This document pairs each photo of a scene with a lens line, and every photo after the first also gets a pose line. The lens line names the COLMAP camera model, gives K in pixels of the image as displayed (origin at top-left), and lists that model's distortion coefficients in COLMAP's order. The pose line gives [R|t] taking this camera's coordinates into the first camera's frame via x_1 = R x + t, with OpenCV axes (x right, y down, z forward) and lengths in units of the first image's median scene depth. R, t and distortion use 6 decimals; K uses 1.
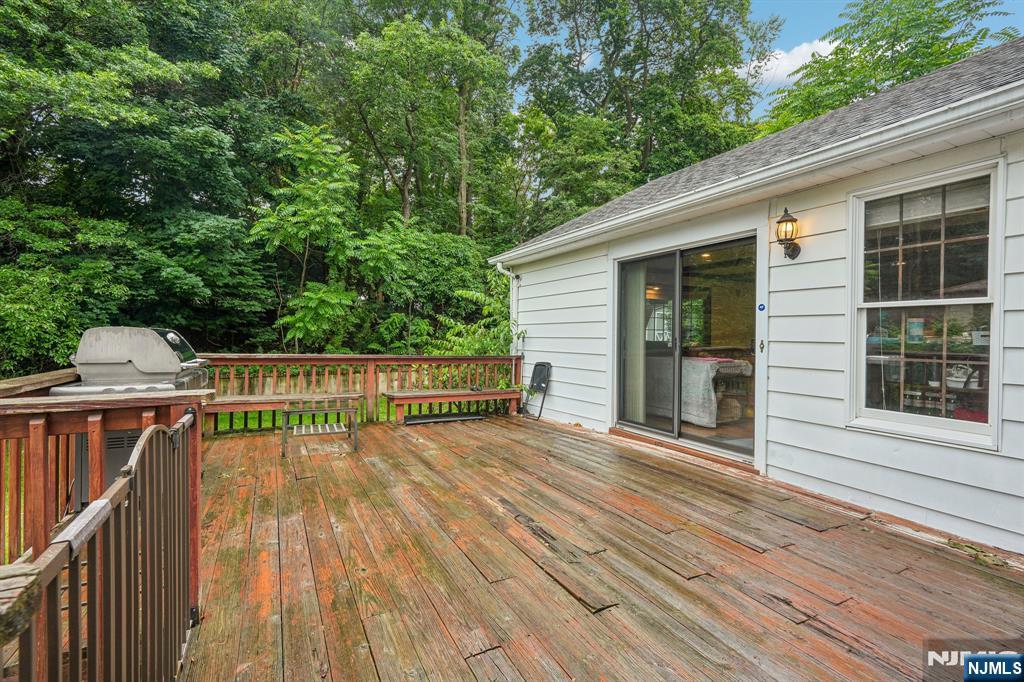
lens RADIAL K [[447.4, 0, 509.3], [0, 447.4, 339.0], [0, 0, 1]] dist [-0.002264, 0.000455]
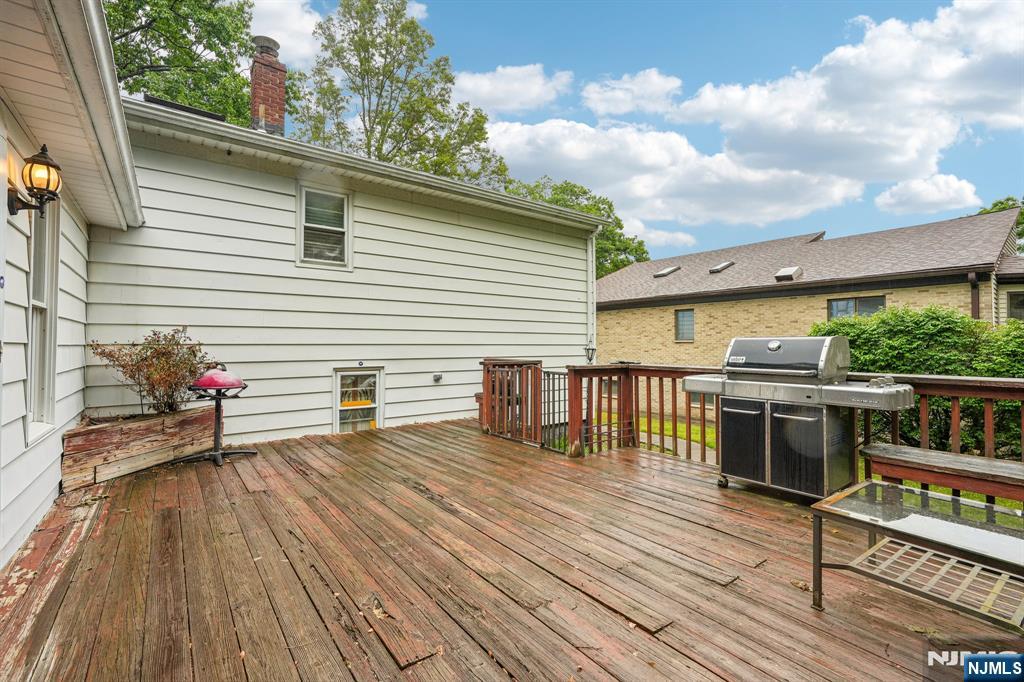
lens RADIAL K [[447.4, 0, 505.9], [0, 447.4, 339.5], [0, 0, 1]] dist [-0.002264, 0.000455]
pose [[-0.987909, -0.010632, -0.154670, 0.031965], [-0.009632, 0.999928, -0.007214, -0.000857], [0.154735, -0.005637, -0.987940, 1.898543]]
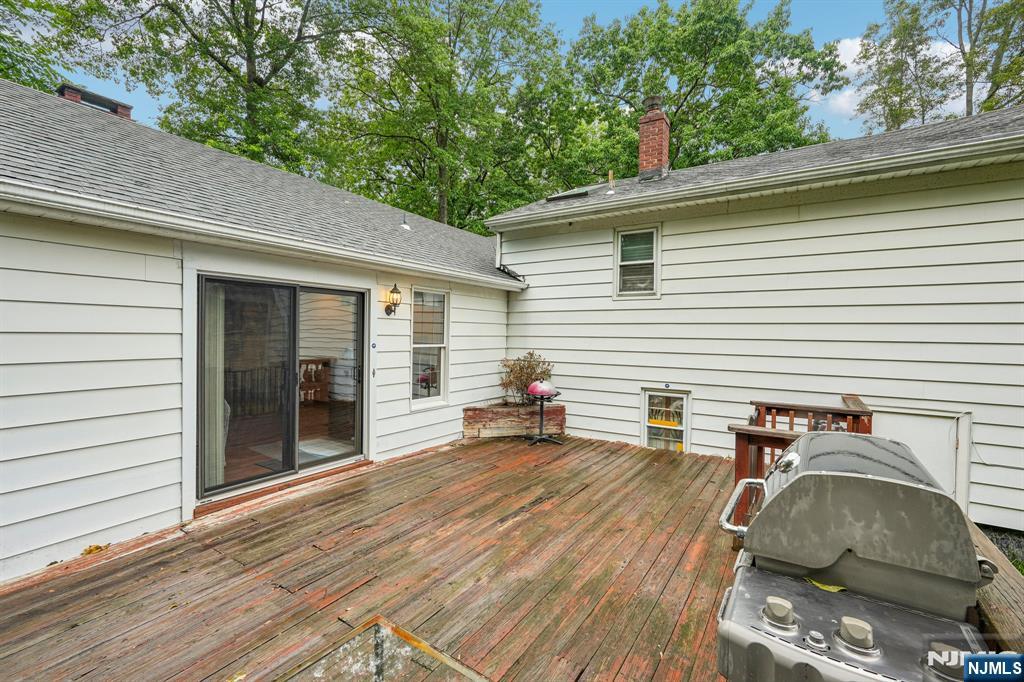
lens RADIAL K [[447.4, 0, 508.5], [0, 447.4, 341.0], [0, 0, 1]] dist [-0.002264, 0.000455]
pose [[-0.476256, -0.028479, 0.878845, -1.029286], [-0.008746, 0.999579, 0.027652, -0.149475], [-0.879263, 0.005483, -0.476305, 1.500069]]
